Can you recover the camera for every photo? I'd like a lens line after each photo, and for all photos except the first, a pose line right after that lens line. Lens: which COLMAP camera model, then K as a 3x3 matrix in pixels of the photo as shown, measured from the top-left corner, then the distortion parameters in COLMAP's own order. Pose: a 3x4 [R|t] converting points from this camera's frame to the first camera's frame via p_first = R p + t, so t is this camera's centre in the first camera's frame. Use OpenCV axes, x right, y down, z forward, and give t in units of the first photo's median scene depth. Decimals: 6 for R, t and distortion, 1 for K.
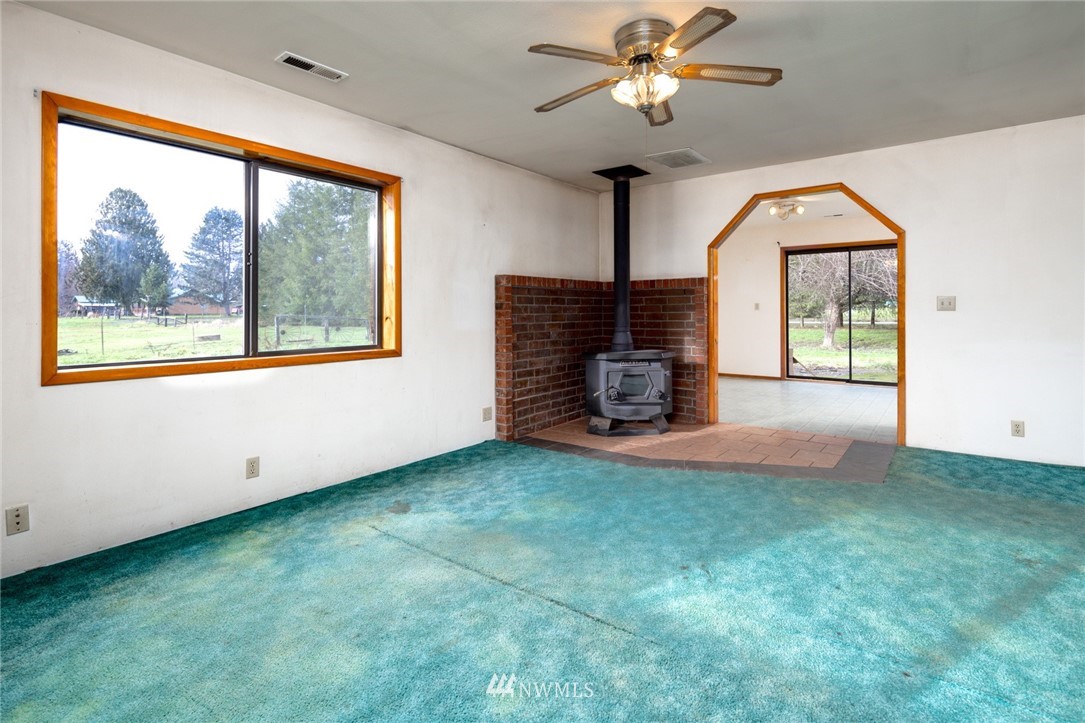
lens RADIAL K [[527.4, 0, 545.7], [0, 527.4, 309.6], [0, 0, 1]] dist [-0.003094, -0.000838]
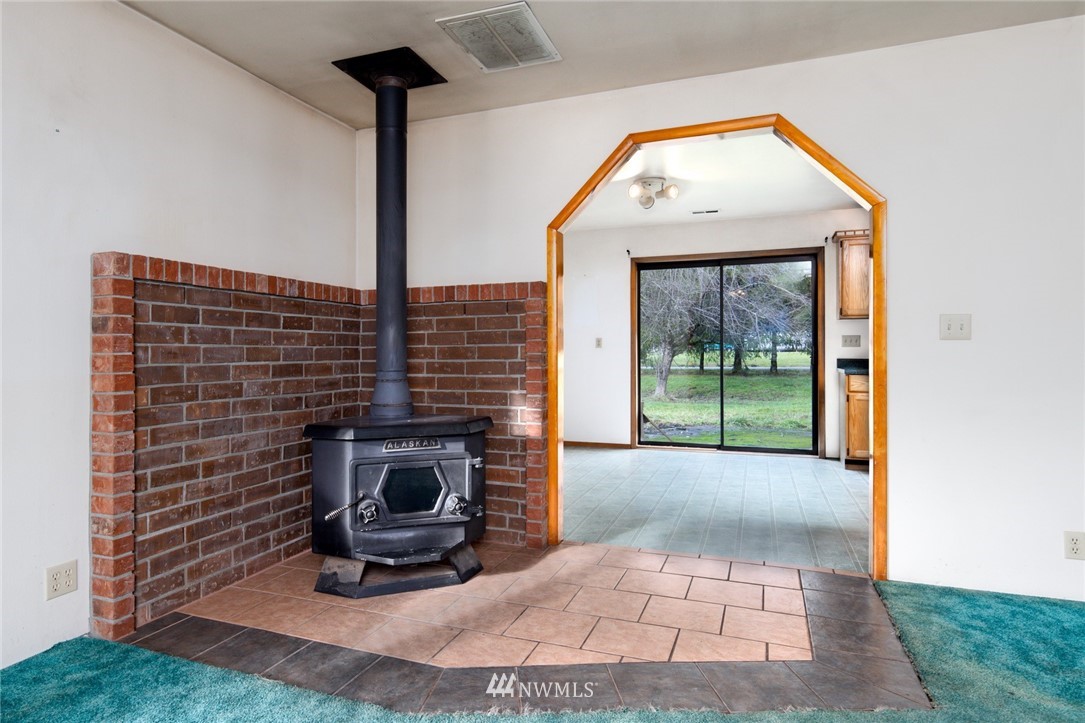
lens RADIAL K [[647.2, 0, 503.1], [0, 647.2, 352.6], [0, 0, 1]] dist [-0.000350, -0.000592]
pose [[0.960986, 0.003977, 0.276567, 0.079023], [-0.003731, 0.999992, -0.001415, 0.015213], [-0.276571, 0.000328, 0.960993, 0.382041]]
